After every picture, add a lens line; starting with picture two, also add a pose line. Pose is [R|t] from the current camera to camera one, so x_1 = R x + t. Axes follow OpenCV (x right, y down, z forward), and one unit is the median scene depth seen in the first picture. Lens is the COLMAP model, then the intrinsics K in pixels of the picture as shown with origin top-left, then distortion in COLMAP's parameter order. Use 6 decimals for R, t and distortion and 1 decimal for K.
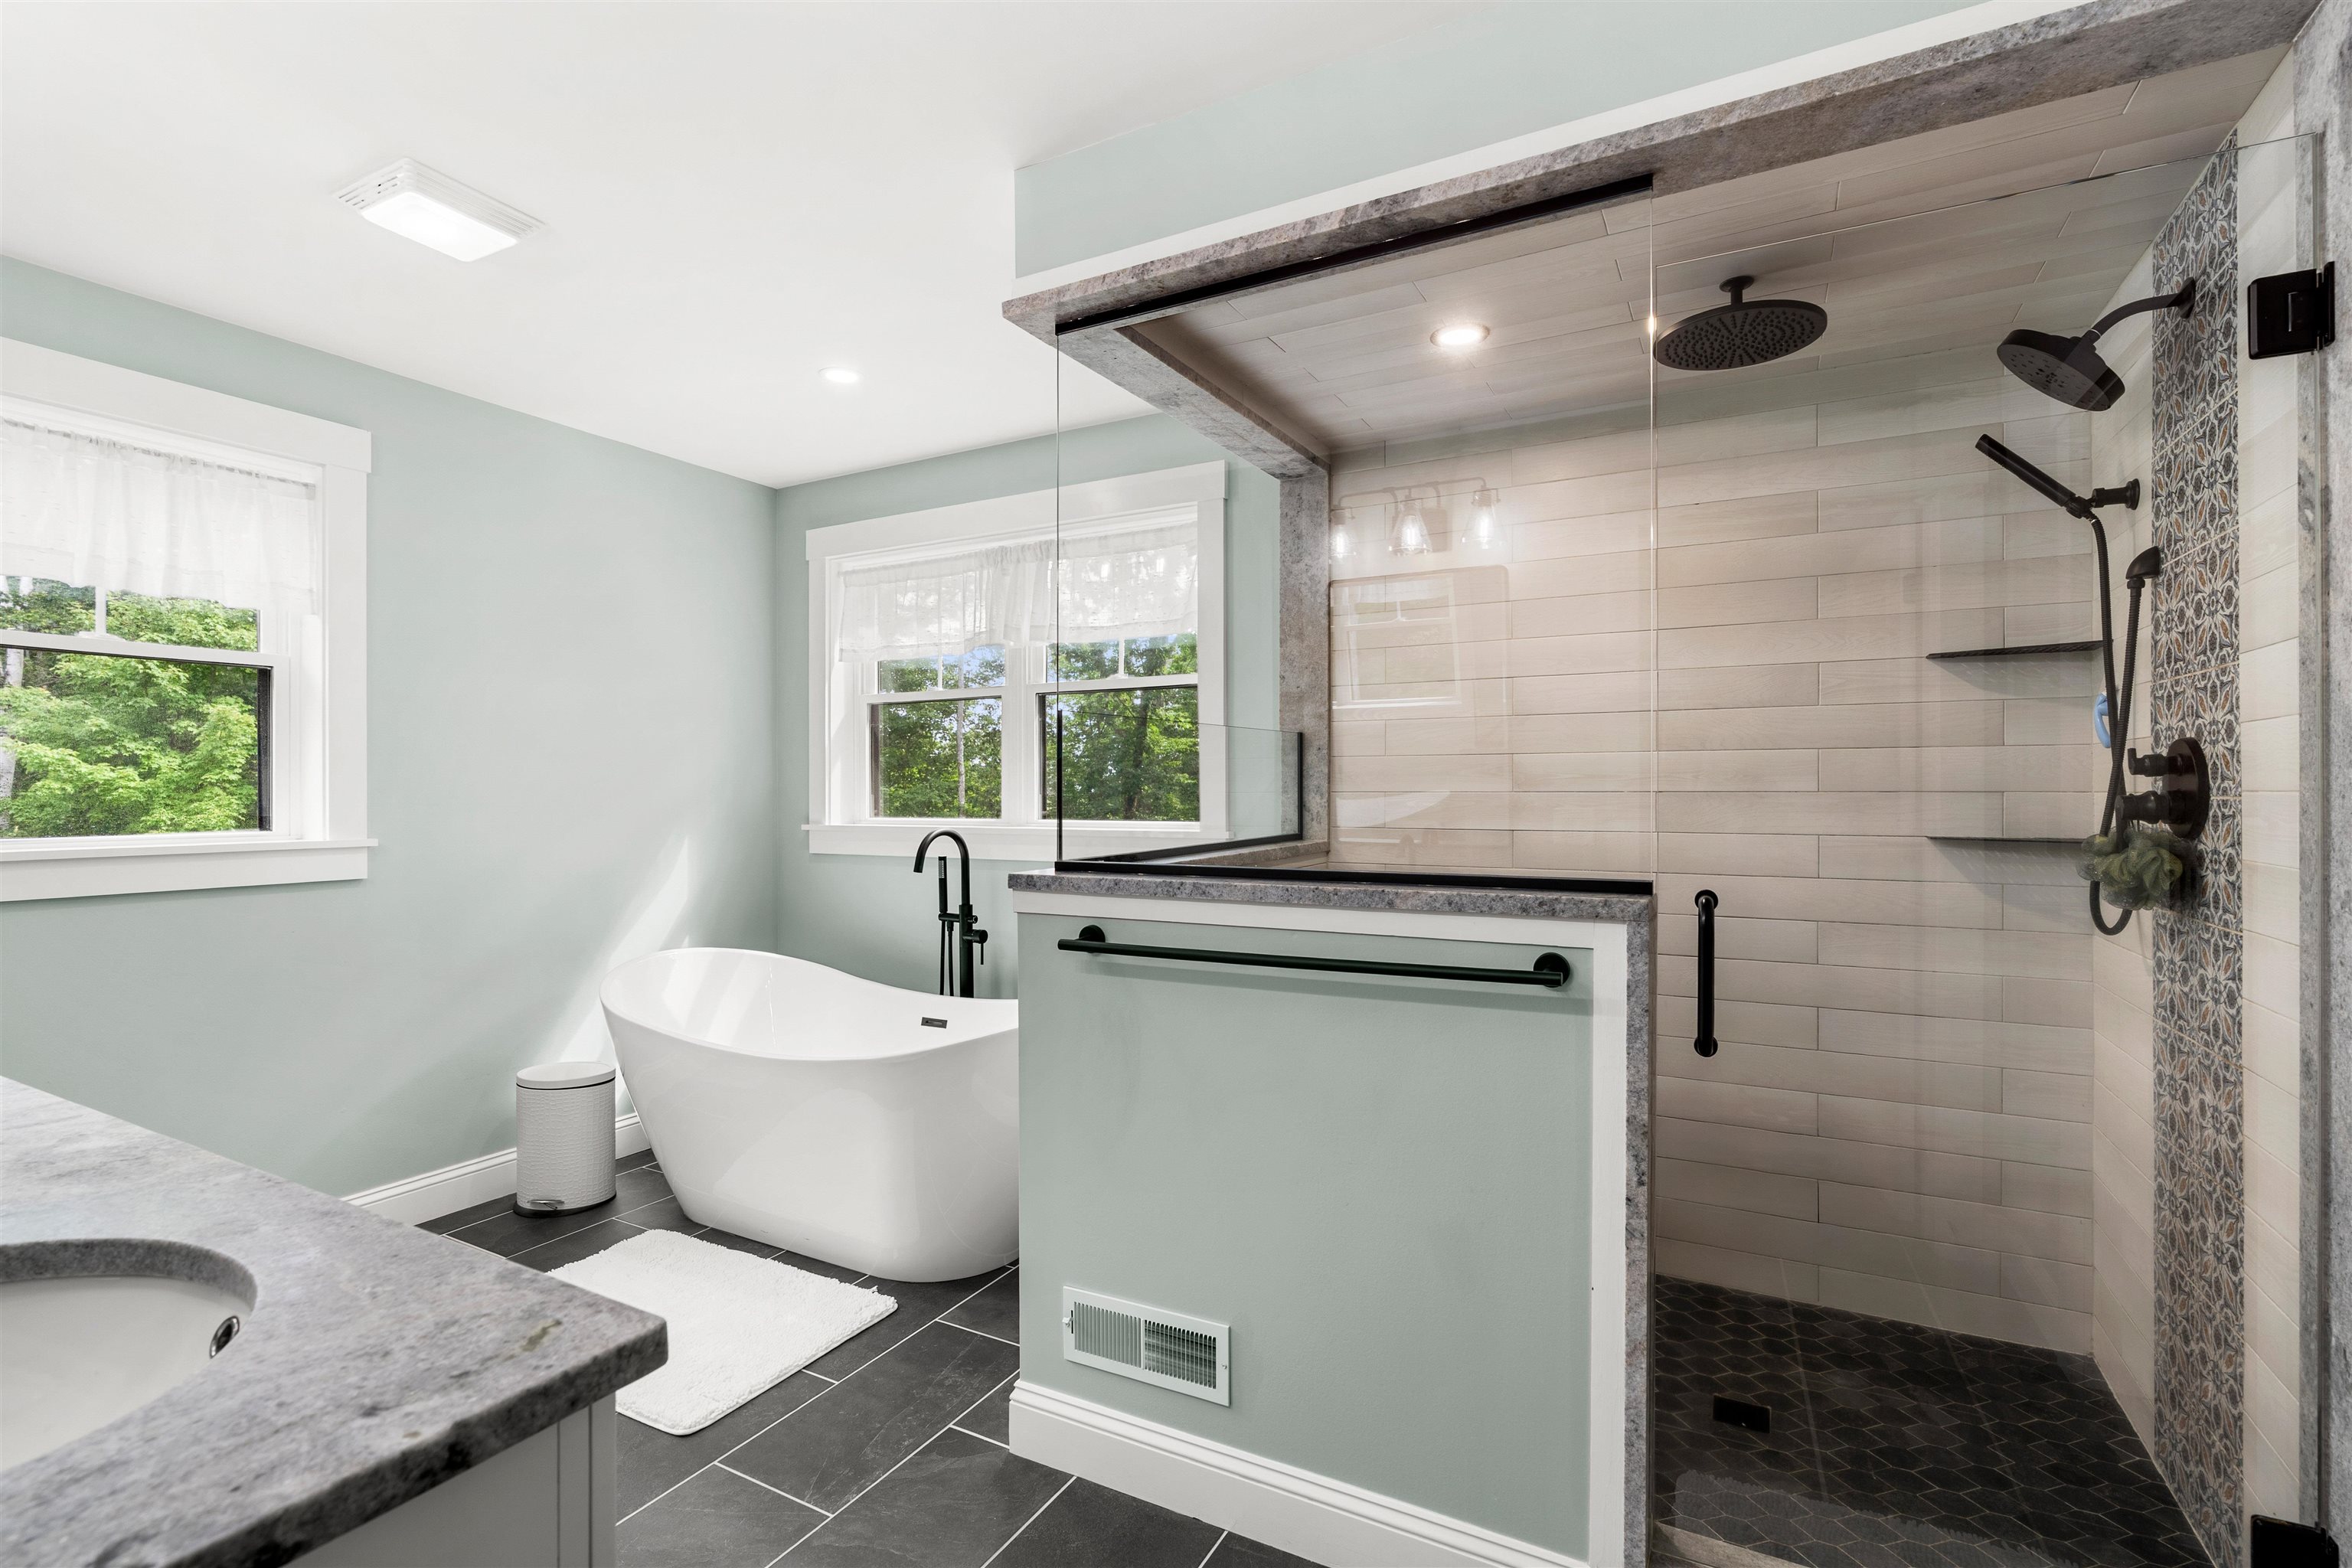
lens RADIAL K [[1064.7, 0, 1183.1], [0, 1064.7, 783.5], [0, 0, 1]] dist [-0.001552, -0.000386]
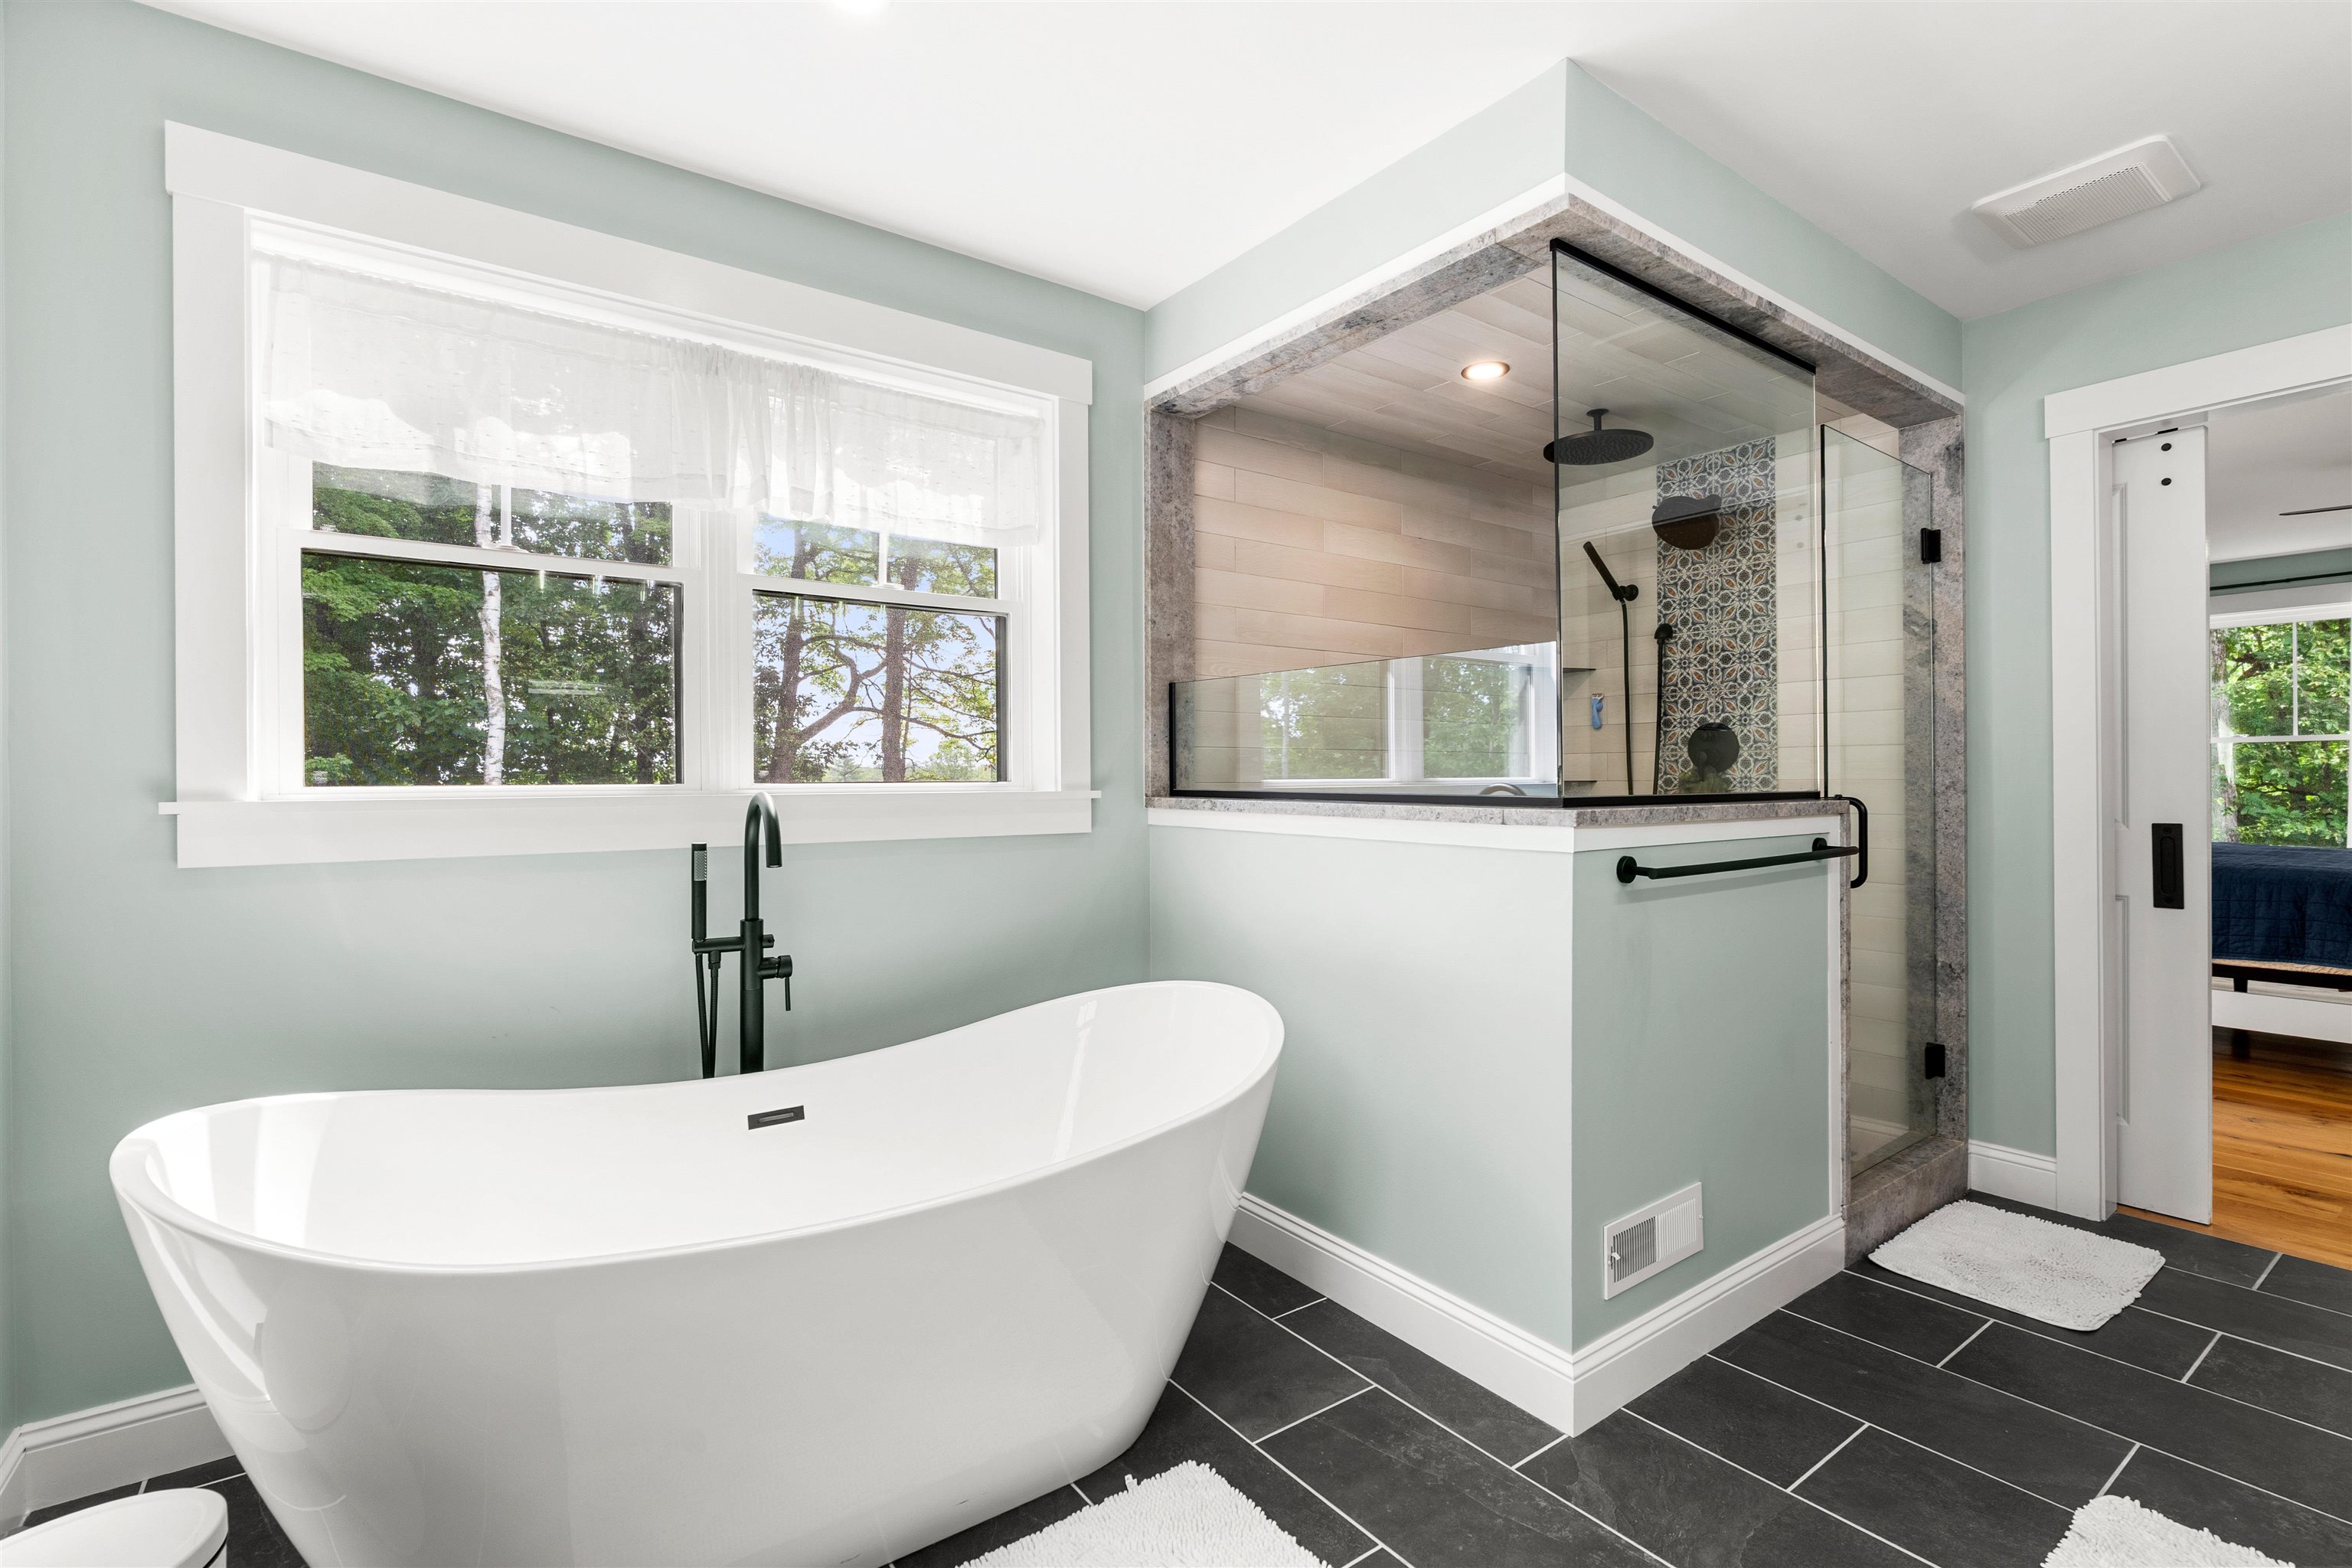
lens RADIAL K [[1070.9, 0, 1171.6], [0, 1070.9, 769.6], [0, 0, 1]] dist [-0.002148, -0.000043]
pose [[0.430643, 0.007768, 0.902489, -0.743776], [-0.001550, 0.999968, -0.007867, 0.036387], [-0.902521, 0.001989, 0.430641, 0.587138]]
